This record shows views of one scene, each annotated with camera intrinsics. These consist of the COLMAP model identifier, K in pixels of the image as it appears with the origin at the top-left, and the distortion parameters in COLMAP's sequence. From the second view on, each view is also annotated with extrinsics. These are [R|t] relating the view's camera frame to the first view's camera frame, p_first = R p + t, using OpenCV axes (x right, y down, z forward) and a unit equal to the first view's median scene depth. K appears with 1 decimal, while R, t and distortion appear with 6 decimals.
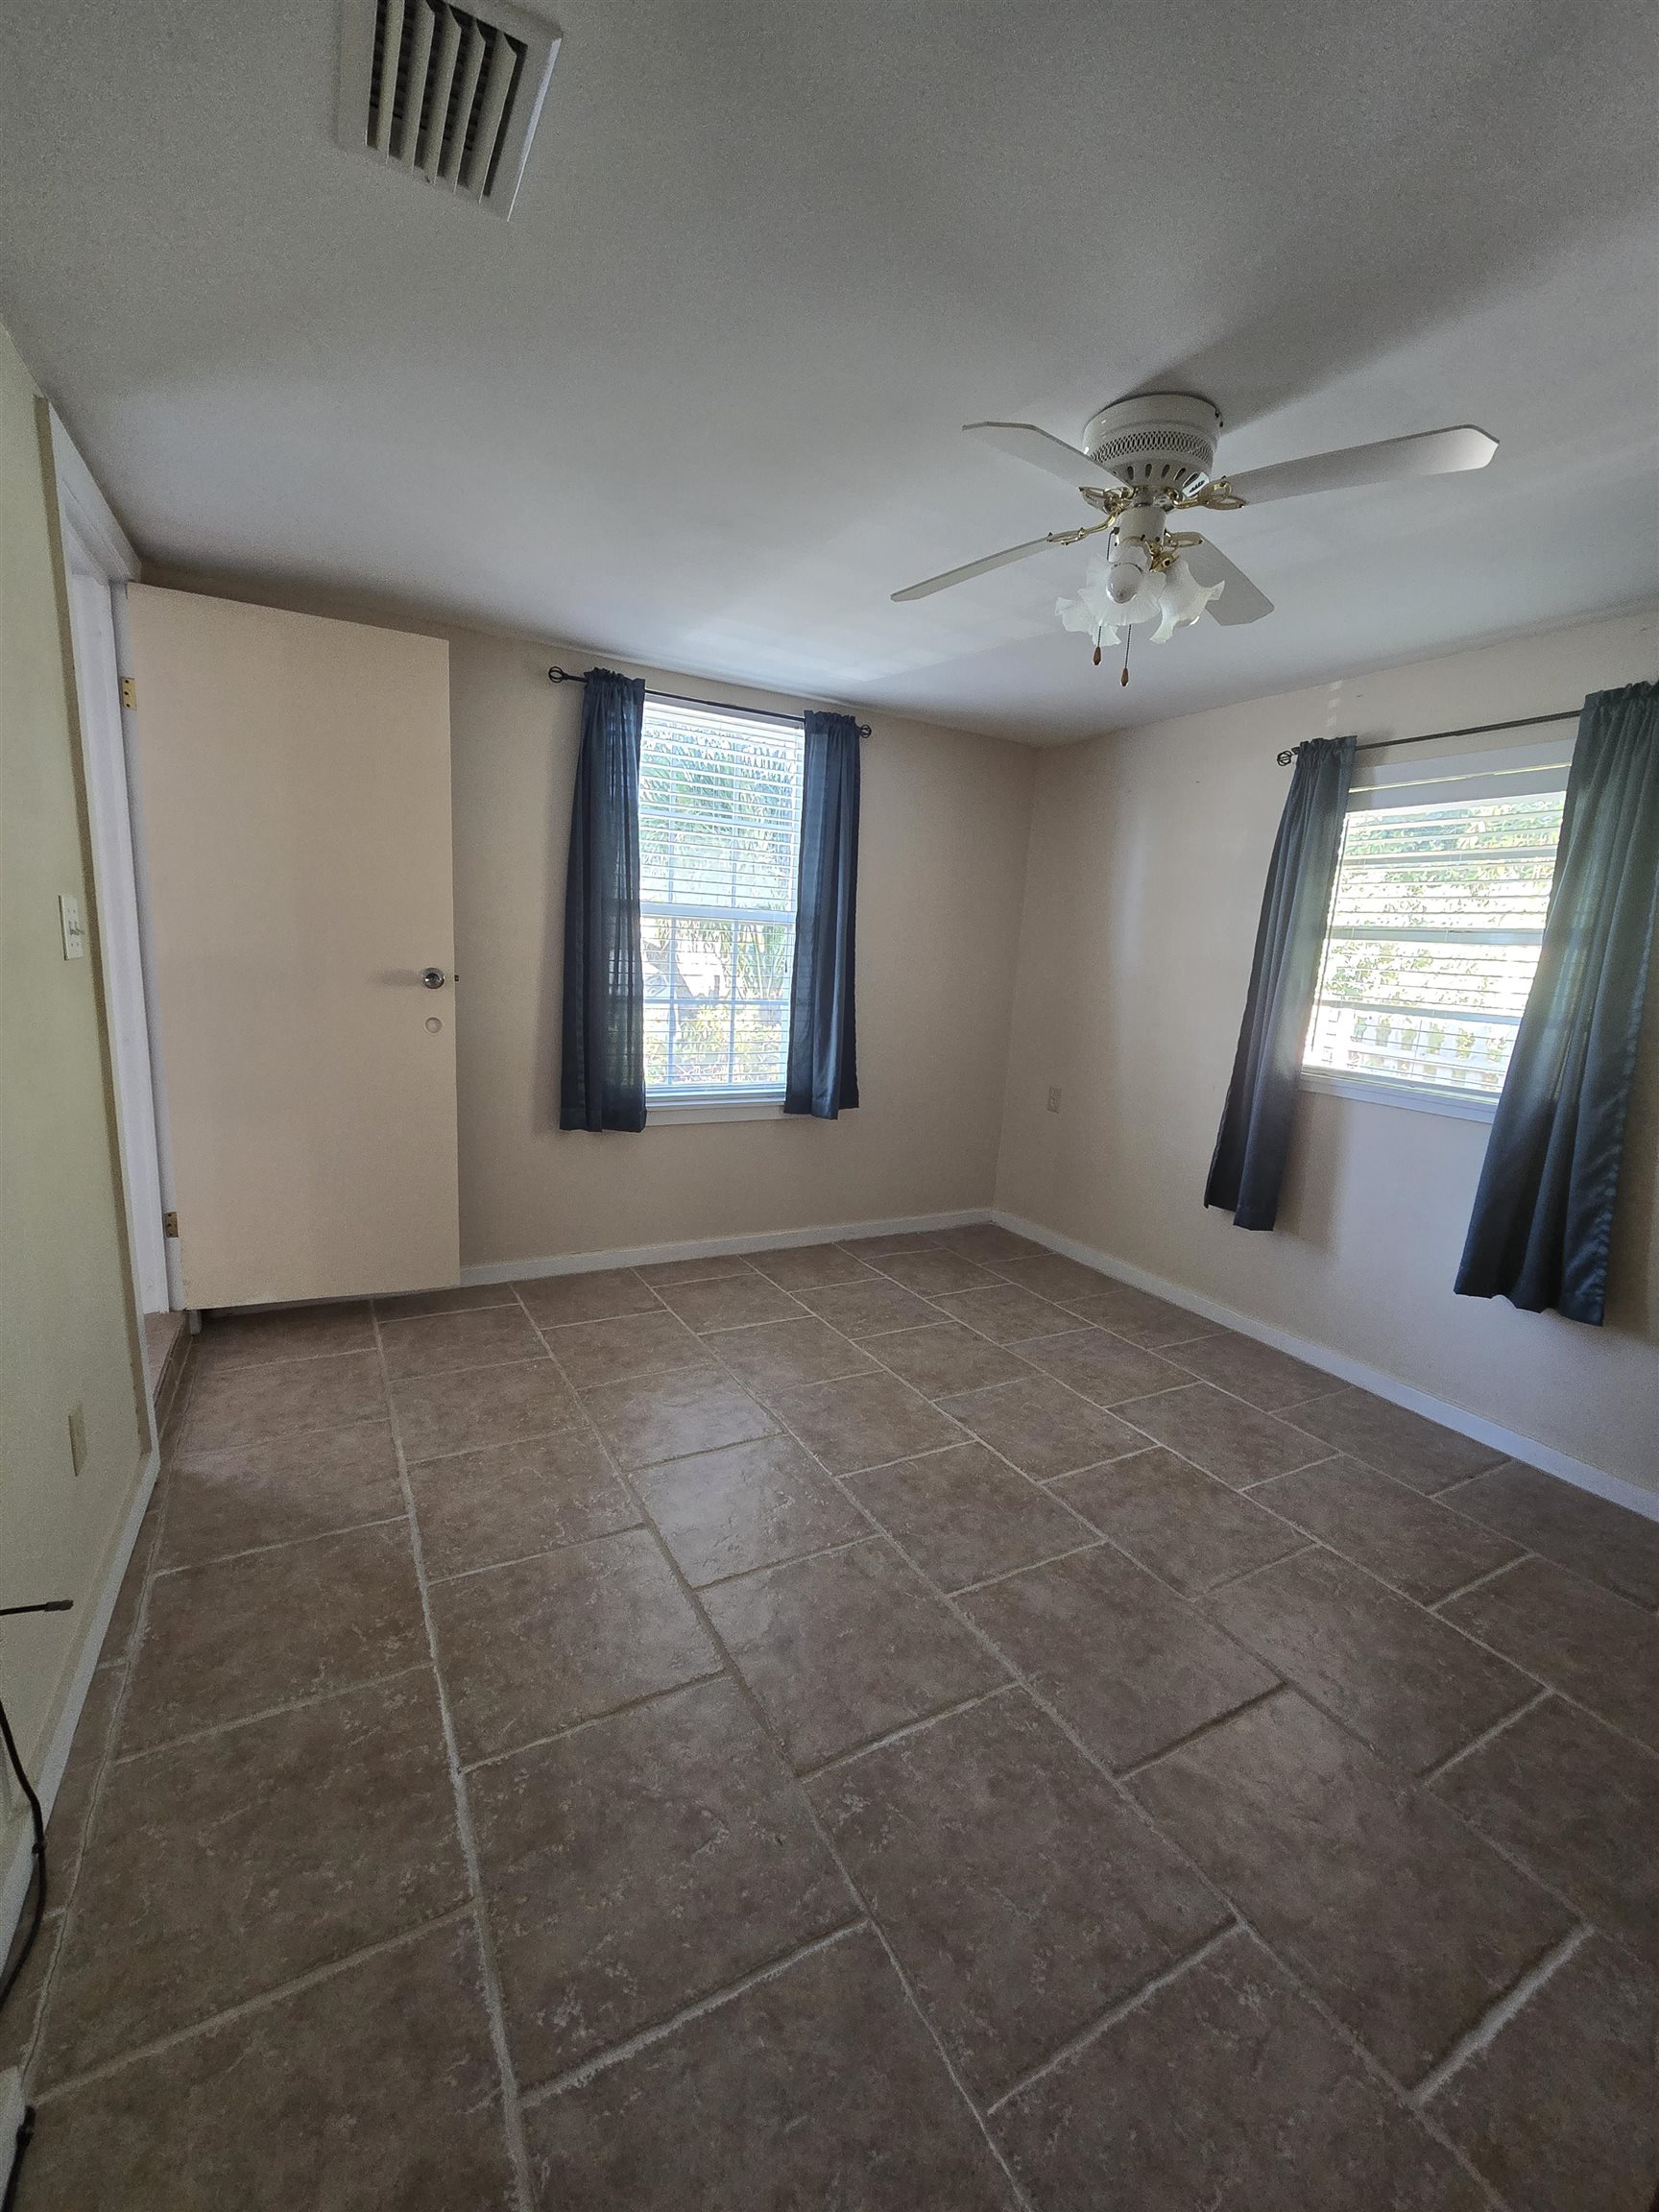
lens RADIAL K [[910.3, 0, 834.5], [0, 910.3, 1104.5], [0, 0, 1]] dist [-0.002021, 0.001618]
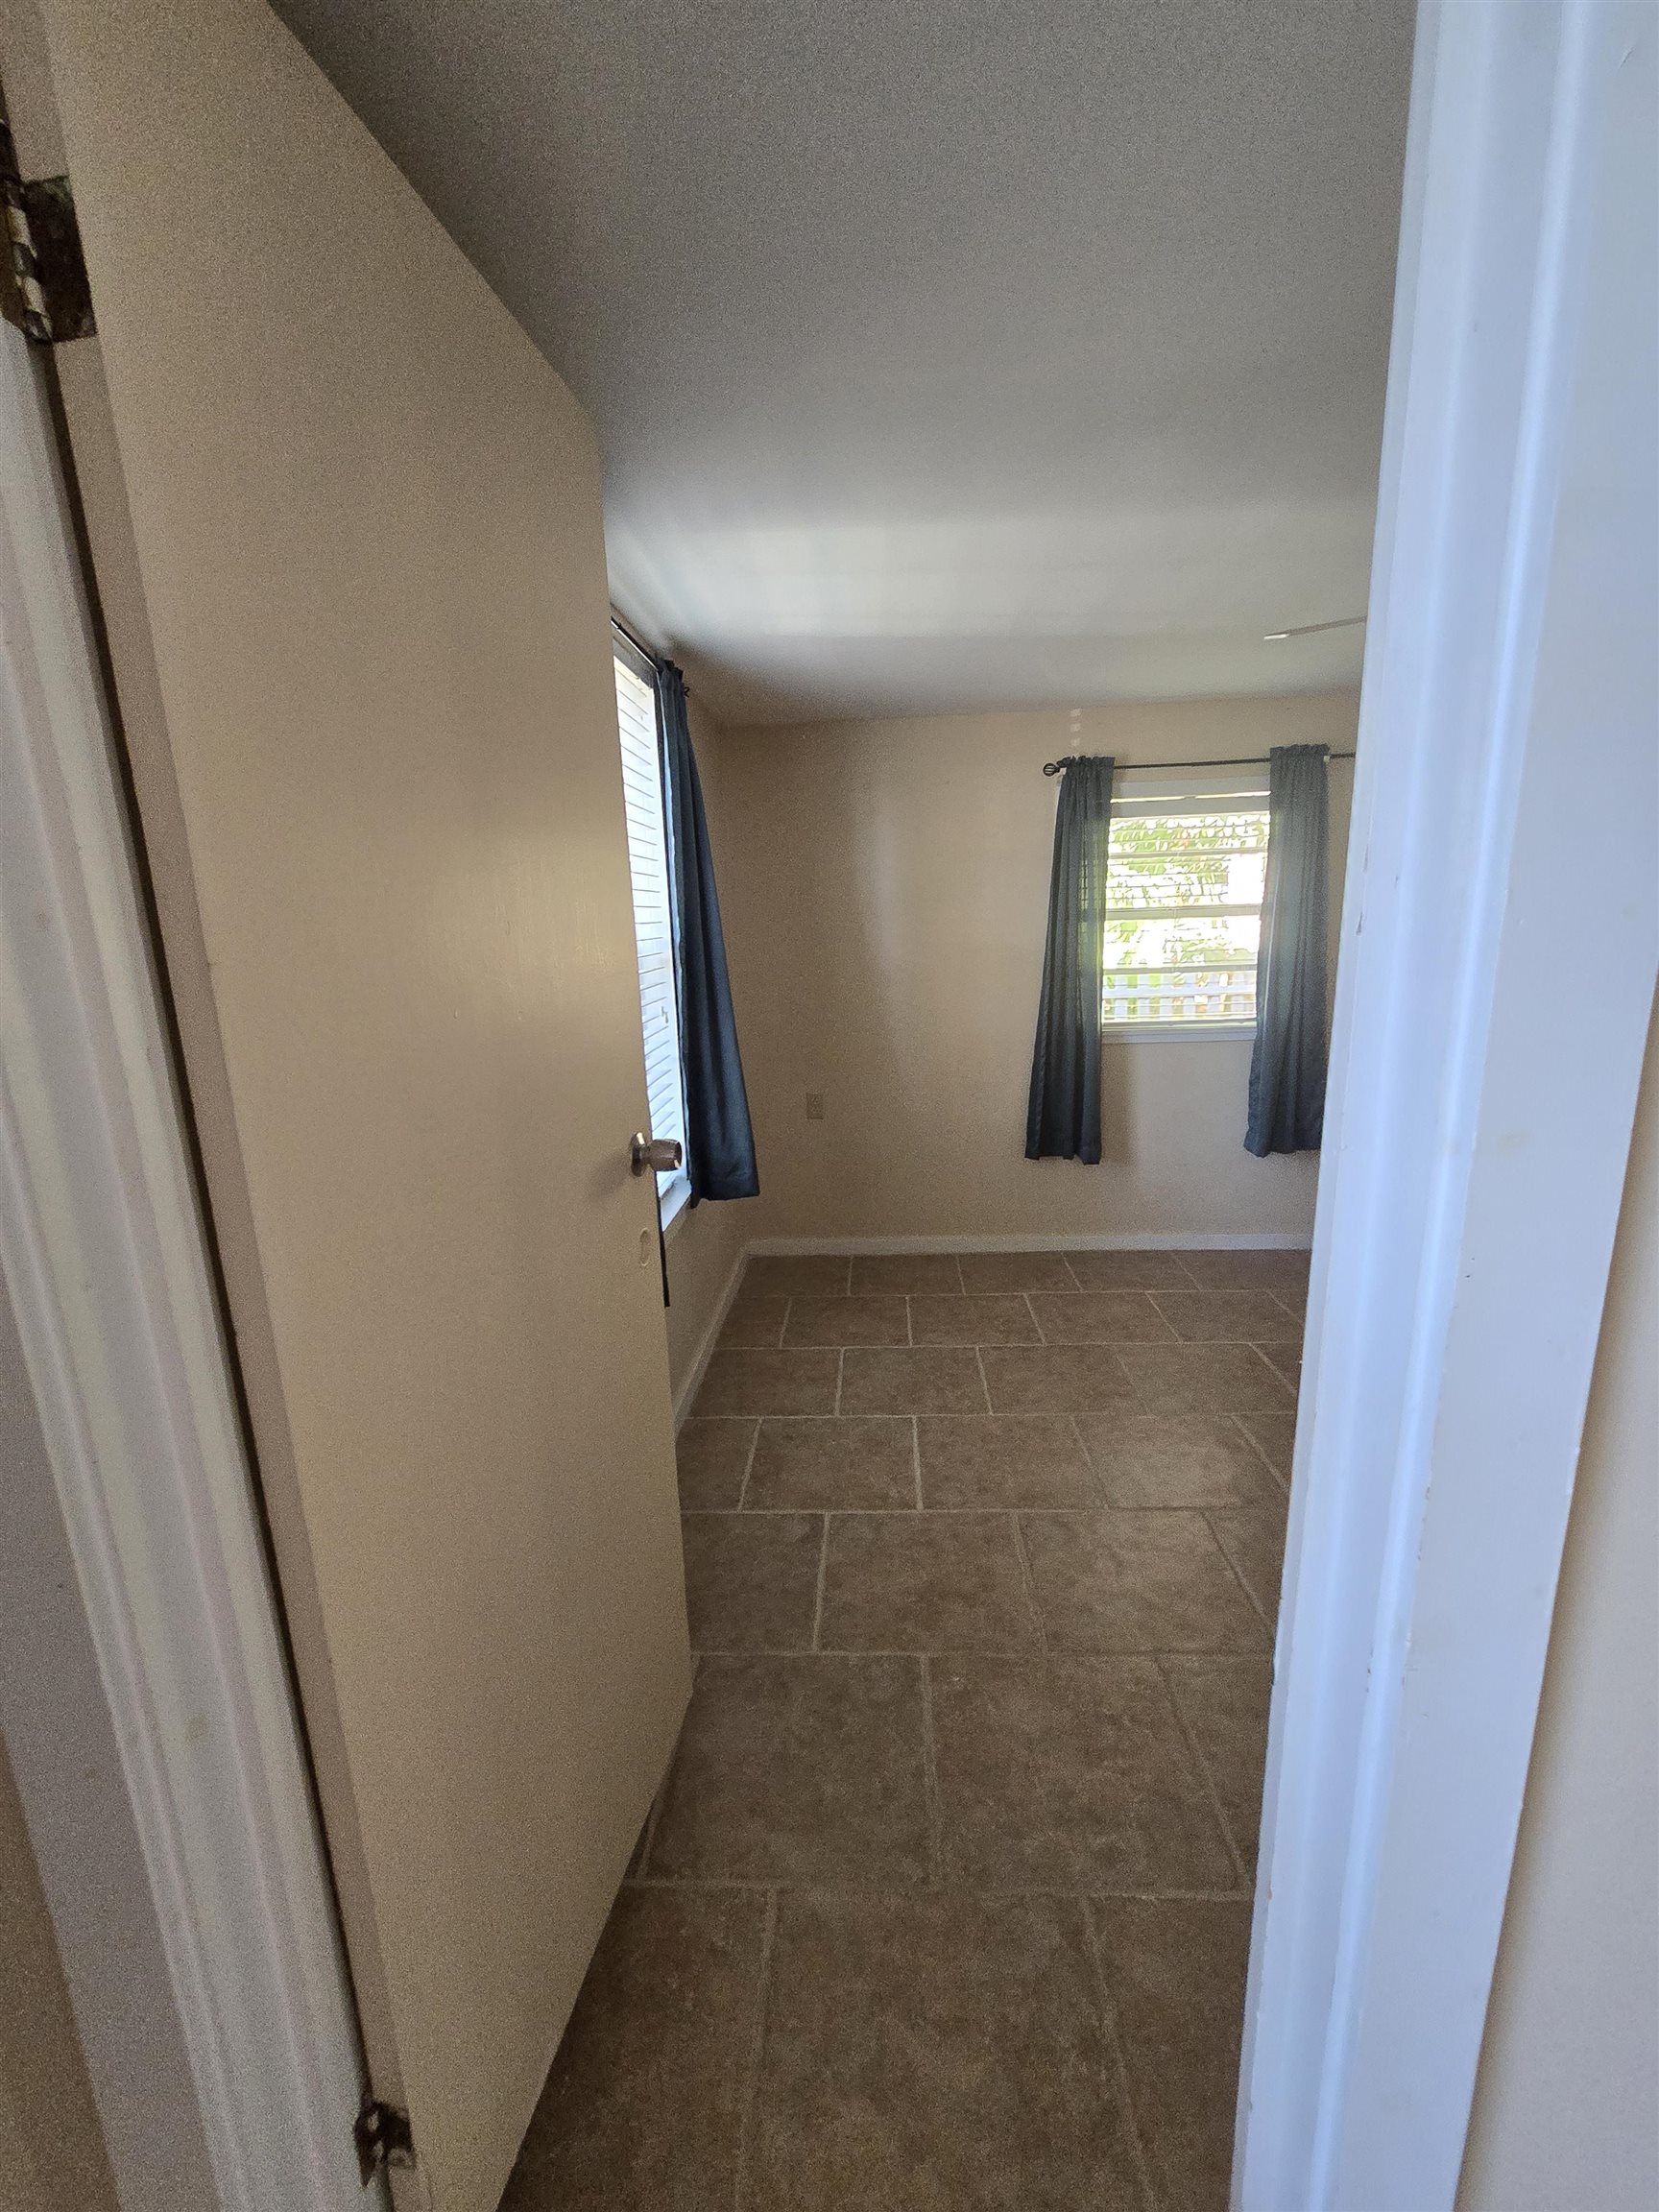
lens RADIAL K [[910.3, 0, 827.9], [0, 910.3, 1112.6], [0, 0, 1]] dist [-0.002021, 0.001618]
pose [[0.548840, -0.245384, 0.799101, -0.726517], [0.214366, 0.965293, 0.149186, -0.195908], [-0.807974, 0.089421, 0.582393, 0.604395]]
